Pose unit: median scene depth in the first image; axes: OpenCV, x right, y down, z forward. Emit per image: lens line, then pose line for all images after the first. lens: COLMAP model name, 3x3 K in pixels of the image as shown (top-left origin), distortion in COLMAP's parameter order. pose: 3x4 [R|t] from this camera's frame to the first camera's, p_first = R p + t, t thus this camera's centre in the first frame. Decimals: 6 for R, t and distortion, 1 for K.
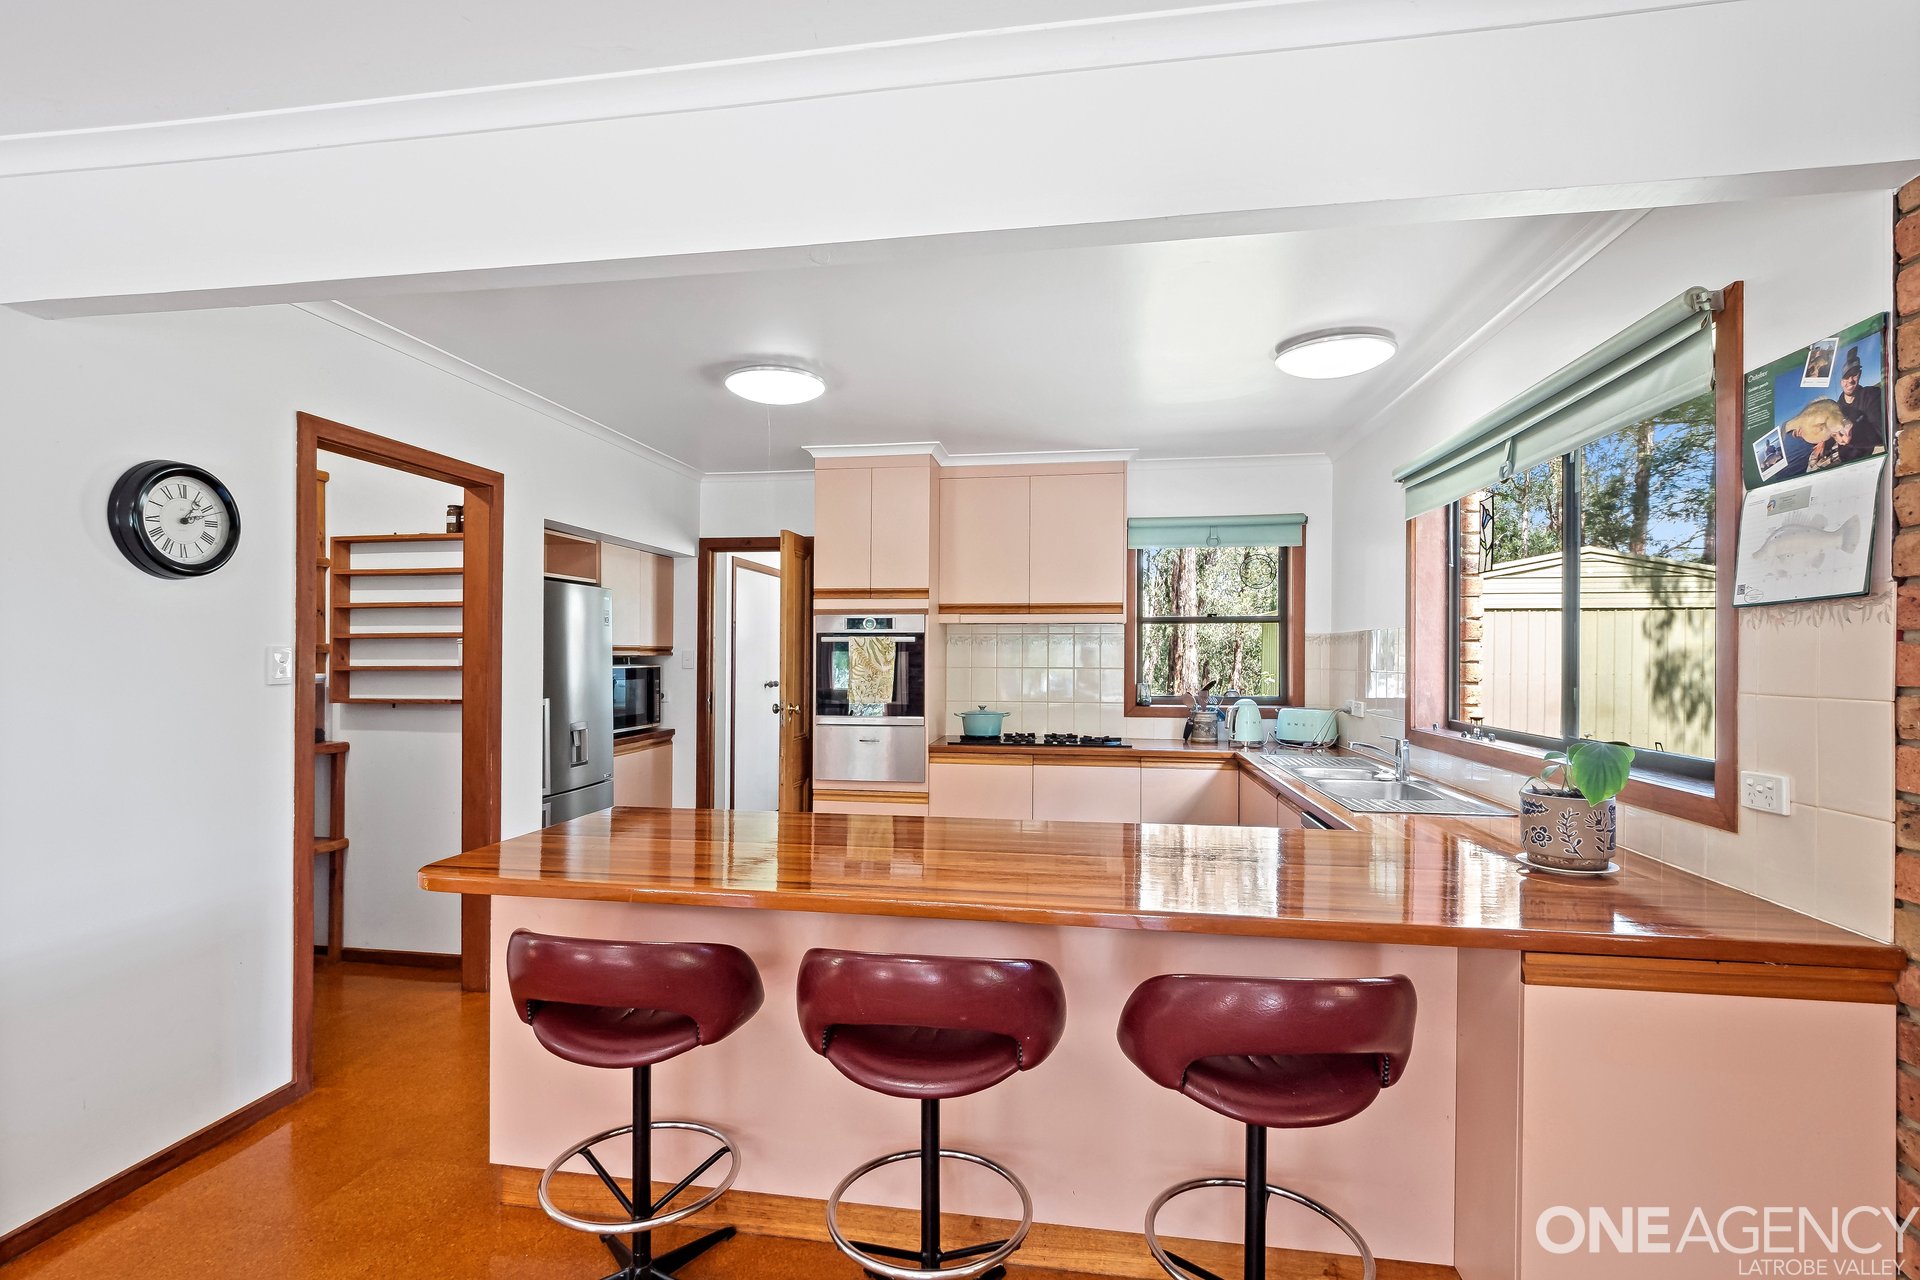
lens RADIAL K [[912.2, 0, 952.8], [0, 912.2, 653.7], [0, 0, 1]] dist [0.035050, 0.000273]
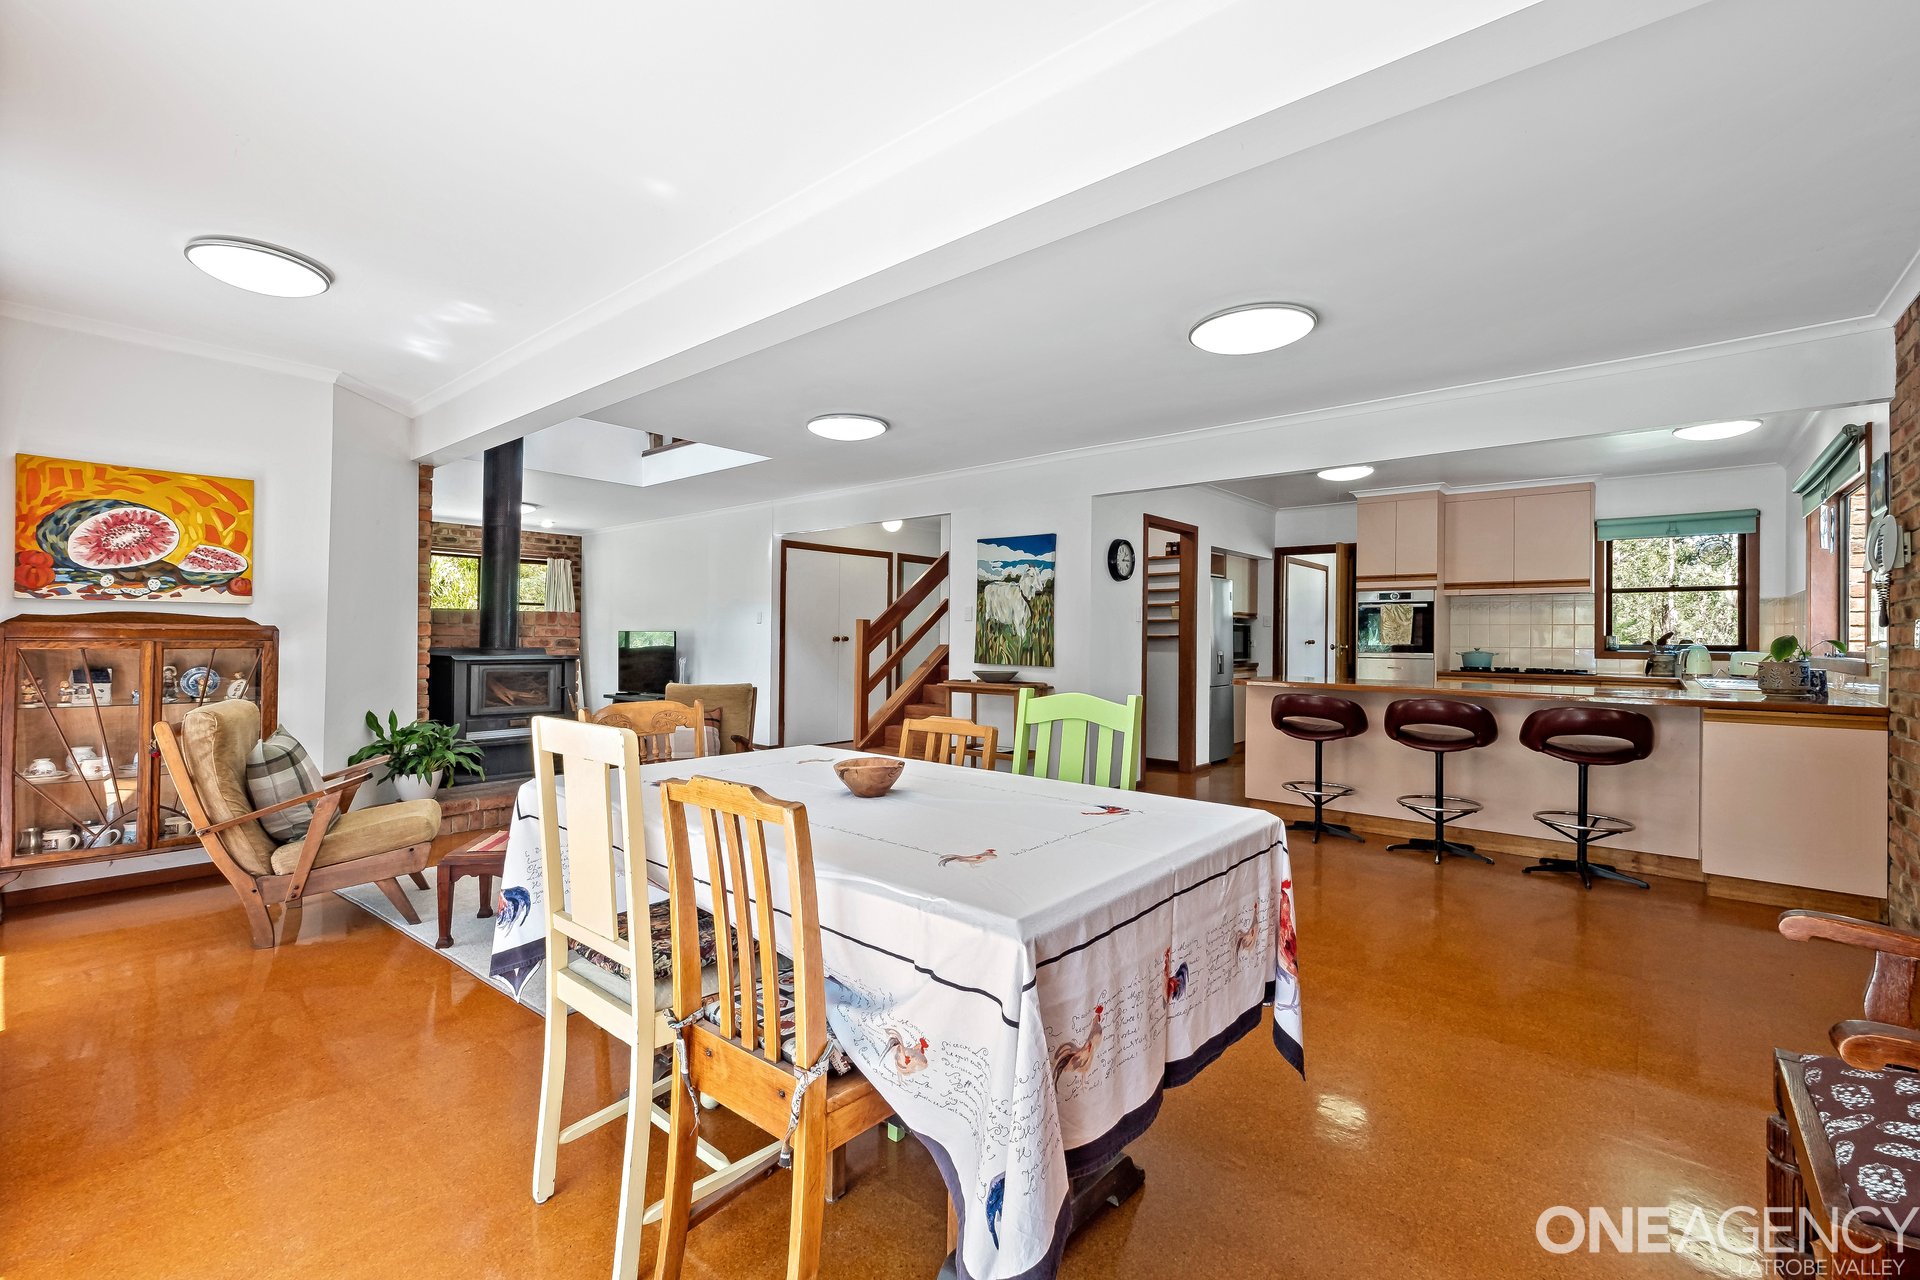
lens RADIAL K [[844.5, 0, 954.6], [0, 844.5, 626.0], [0, 0, 1]] dist [0.002344, -0.003705]
pose [[0.858521, -0.003792, -0.512764, 0.006462], [-0.003713, 0.999900, -0.013611, 0.043088], [0.512765, 0.013589, 0.858422, -0.693024]]
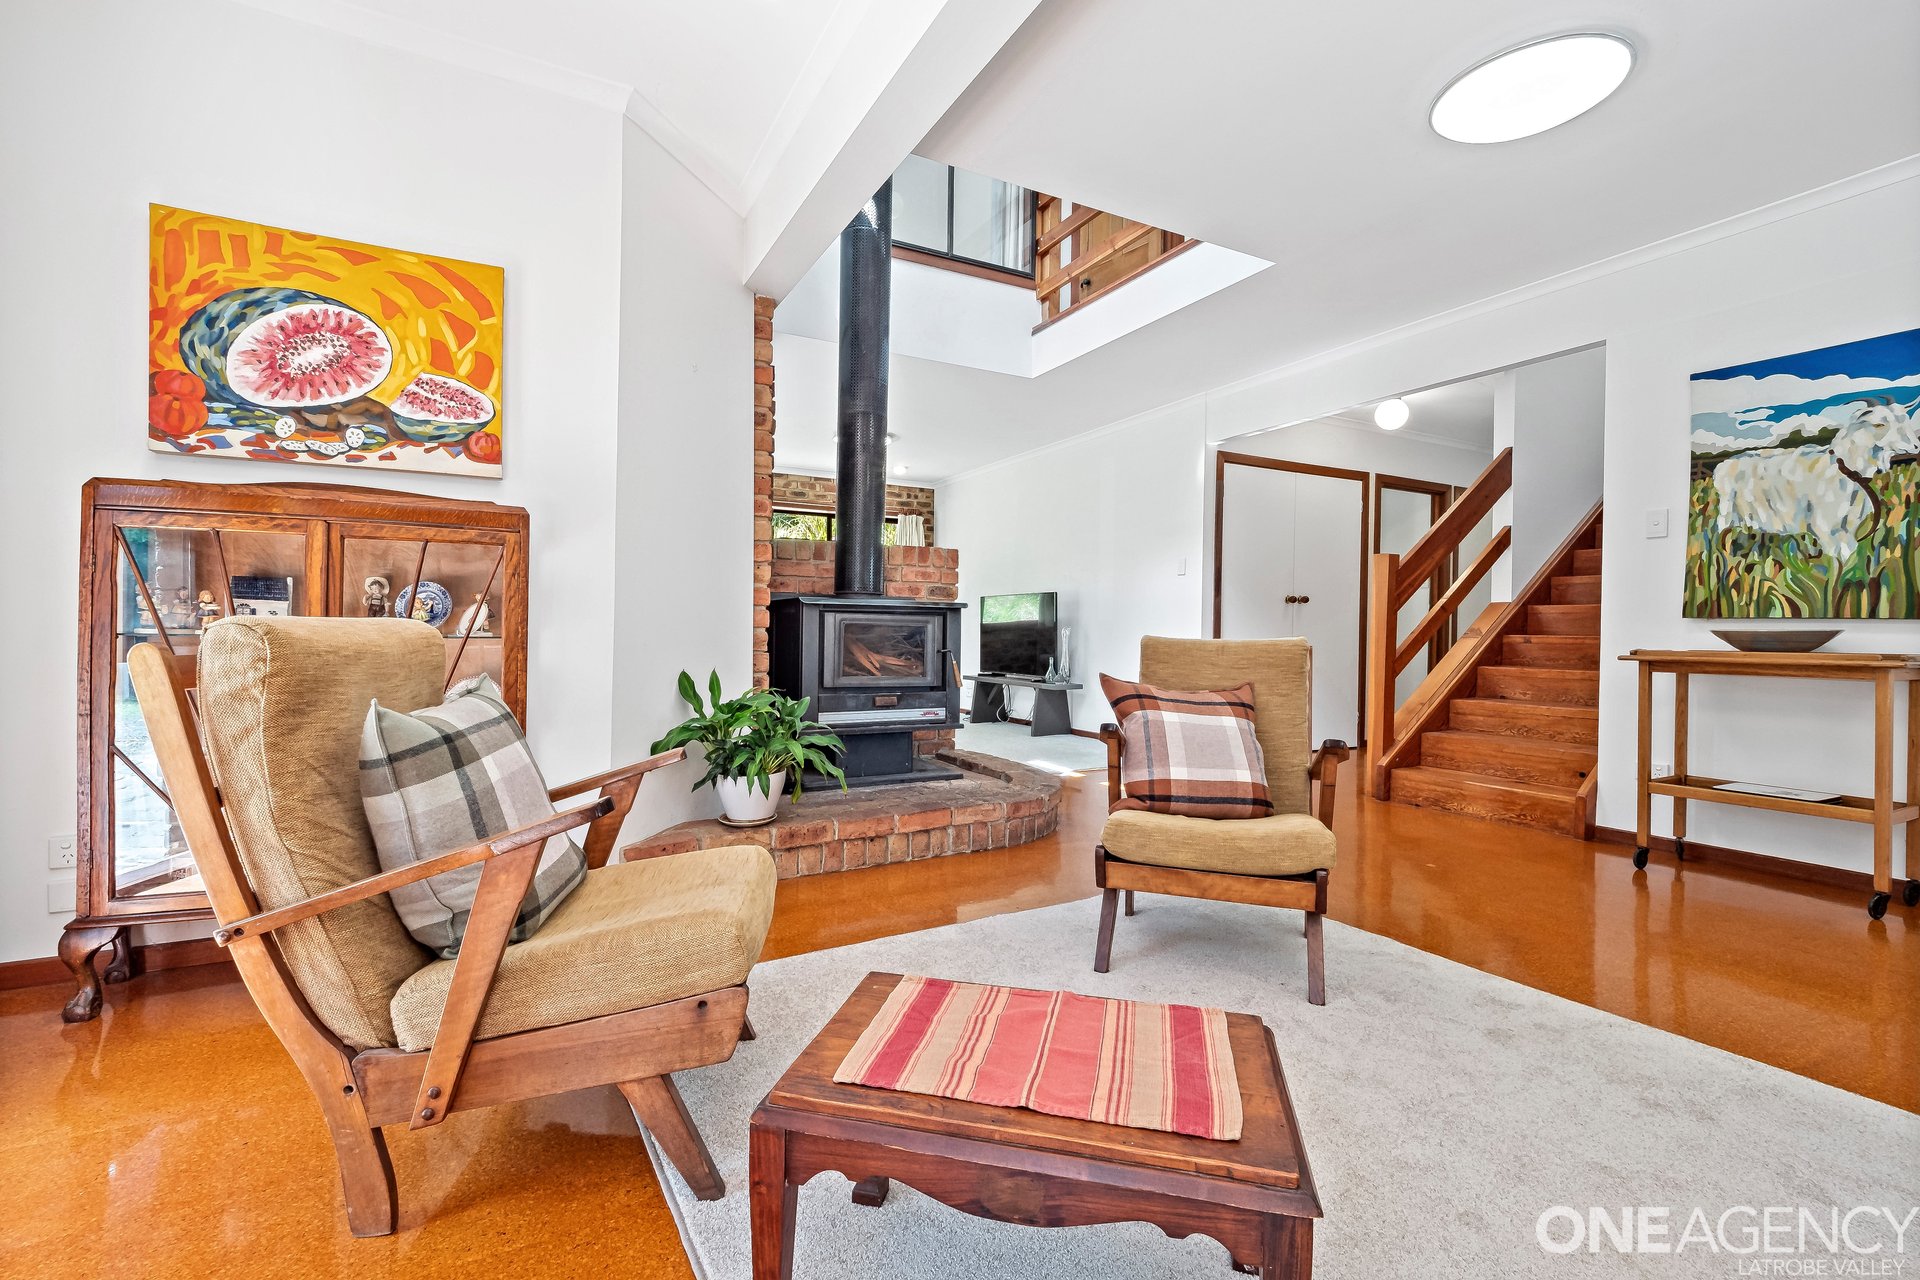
lens RADIAL K [[844.5, 0, 925.3], [0, 844.5, 636.2], [0, 0, 1]] dist [0.002344, -0.003705]
pose [[0.596309, 0.007025, -0.802724, -0.464971], [-0.007031, 0.999969, 0.003528, 0.100335], [0.802724, 0.003540, 0.596340, -0.433368]]
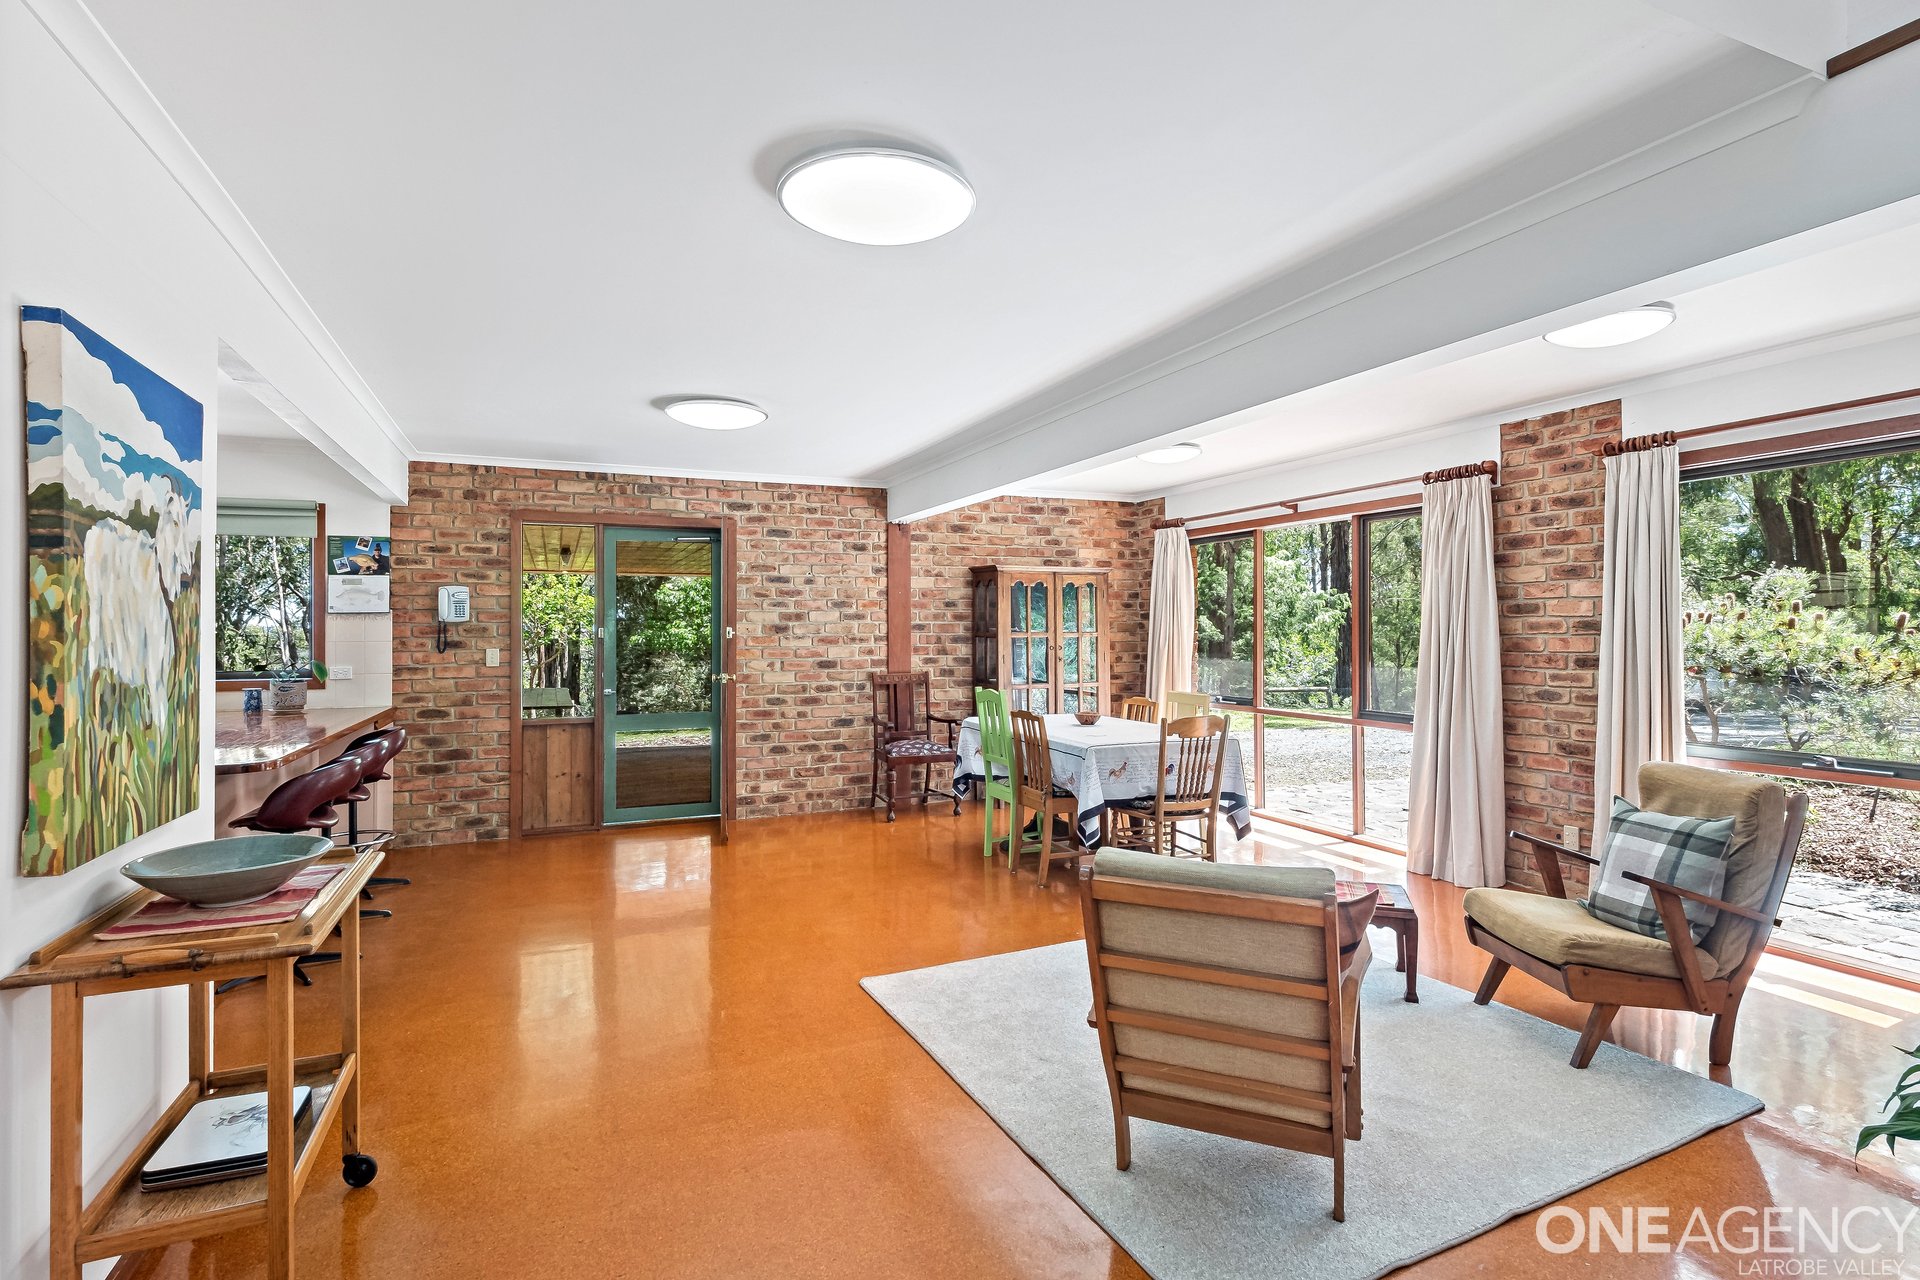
lens RADIAL K [[915.6, 0, 968.2], [0, 915.6, 626.3], [0, 0, 1]] dist [-0.023044, -0.001443]
pose [[-0.567178, 0.001256, 0.823594, -1.077416], [-0.000388, 0.999998, -0.001793, -0.001656], [-0.823595, -0.001336, -0.567177, 0.381670]]
